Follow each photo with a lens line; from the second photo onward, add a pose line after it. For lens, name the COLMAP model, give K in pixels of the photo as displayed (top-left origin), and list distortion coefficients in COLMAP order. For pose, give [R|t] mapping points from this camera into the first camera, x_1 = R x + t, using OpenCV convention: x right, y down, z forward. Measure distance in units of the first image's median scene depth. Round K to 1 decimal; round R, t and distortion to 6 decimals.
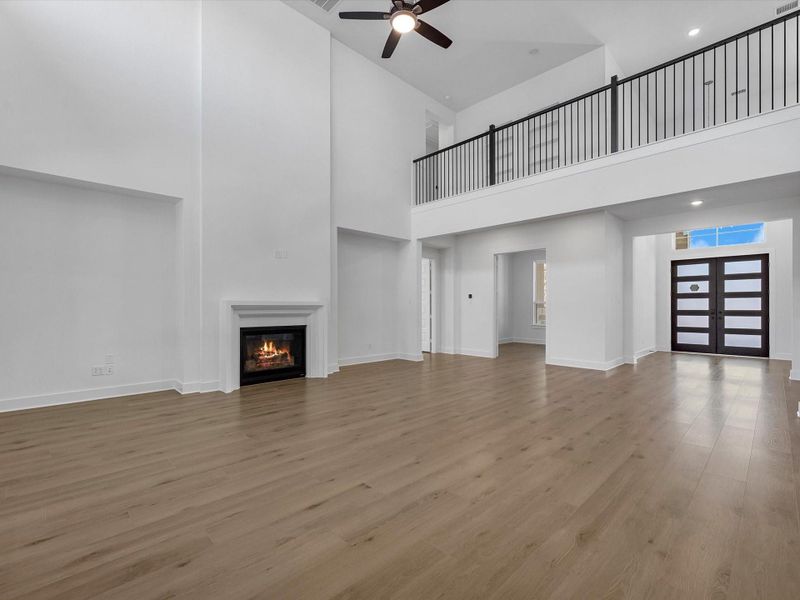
lens RADIAL K [[366.6, 0, 403.1], [0, 366.6, 307.6], [0, 0, 1]] dist [0.002742, 0.000587]
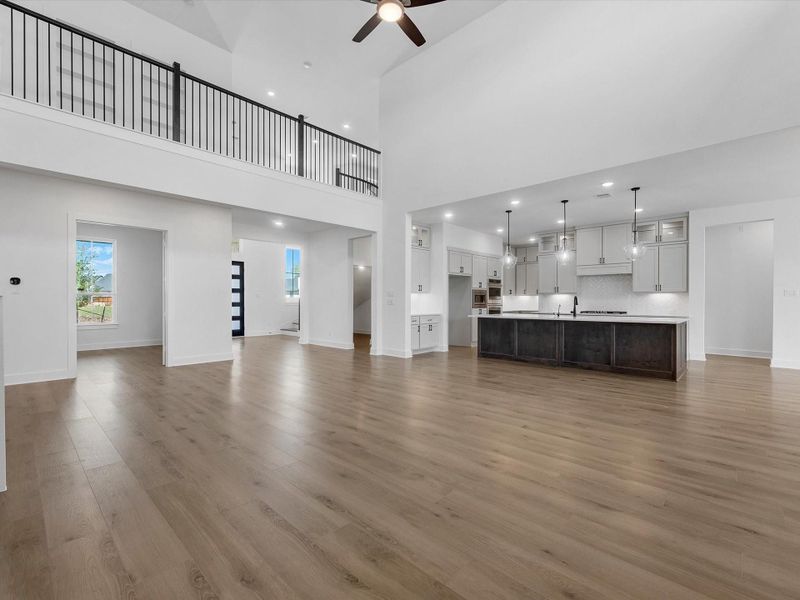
lens RADIAL K [[366.6, 0, 405.5], [0, 366.6, 300.6], [0, 0, 1]] dist [0.002742, 0.000587]
pose [[-0.037889, -0.003036, 0.999277, -0.519269], [0.000503, 0.999995, 0.003058, -0.002252], [-0.999282, 0.000618, -0.037887, 0.524711]]
